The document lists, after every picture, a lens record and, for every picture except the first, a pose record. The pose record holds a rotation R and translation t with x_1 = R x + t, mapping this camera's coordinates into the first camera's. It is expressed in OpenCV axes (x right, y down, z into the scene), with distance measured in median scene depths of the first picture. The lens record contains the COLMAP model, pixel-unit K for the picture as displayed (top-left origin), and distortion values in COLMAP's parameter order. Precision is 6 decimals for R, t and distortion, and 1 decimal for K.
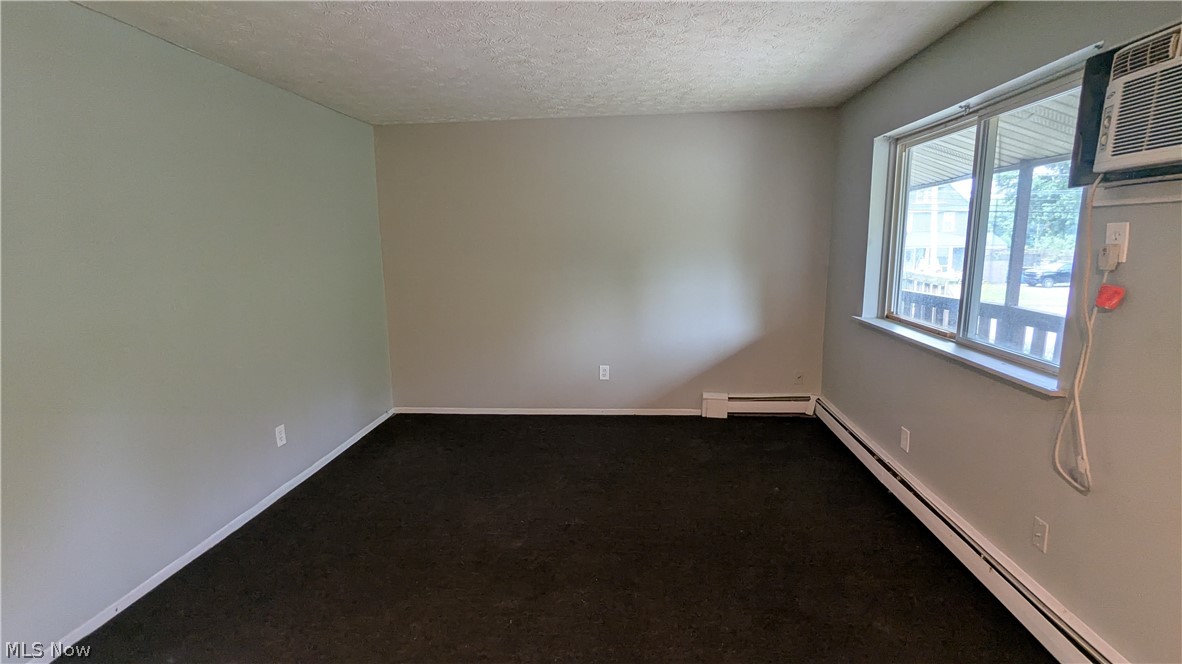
lens RADIAL K [[560.8, 0, 591.0], [0, 560.8, 332.0], [0, 0, 1]] dist [-0.000649, -0.000077]
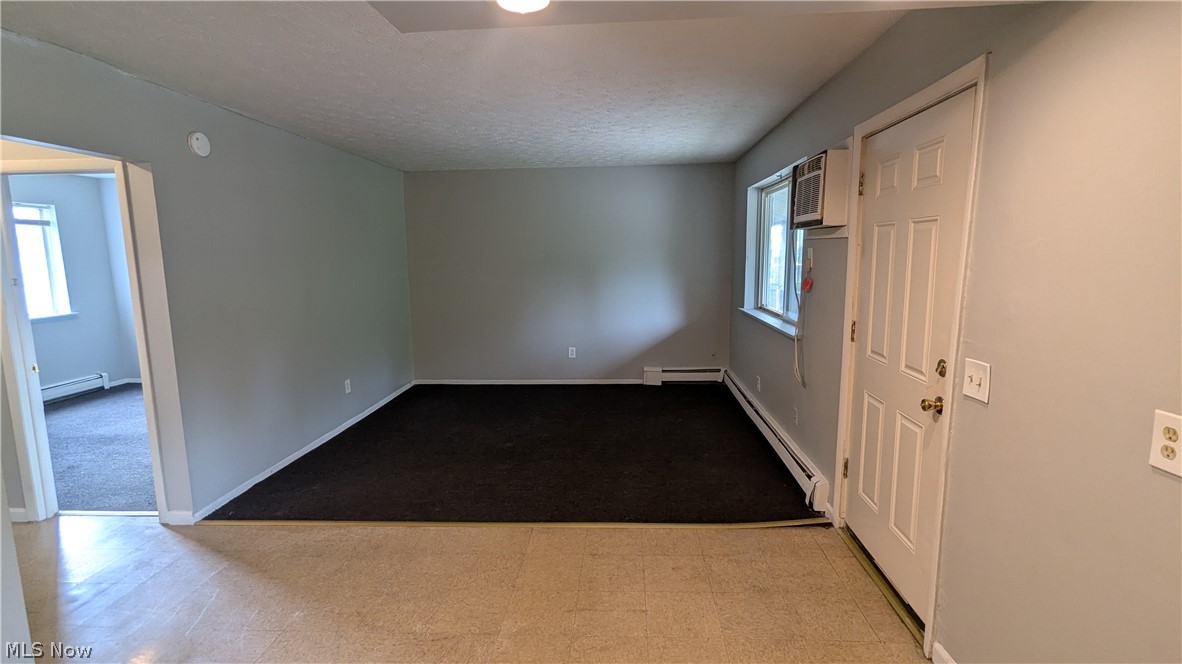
lens RADIAL K [[560.8, 0, 591.0], [0, 560.8, 332.0], [0, 0, 1]] dist [-0.000649, -0.000077]
pose [[0.999802, -0.000064, 0.019889, 0.045633], [0.000593, 0.999646, -0.026591, 0.062426], [-0.019881, 0.026598, 0.999449, -0.382258]]
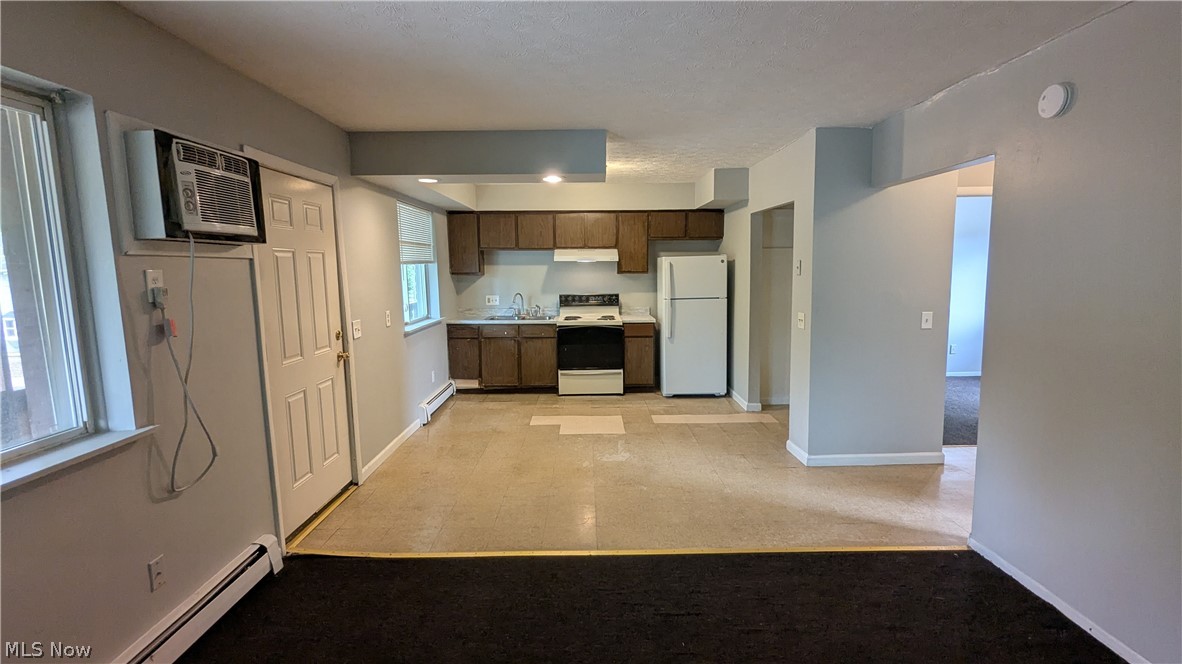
lens RADIAL K [[560.8, 0, 591.0], [0, 560.8, 332.0], [0, 0, 1]] dist [-0.000649, -0.000077]
pose [[-0.995283, 0.045142, -0.085878, 0.040998], [0.018628, 0.957607, 0.287473, -0.149385], [0.095214, 0.284517, -0.953931, 0.857673]]
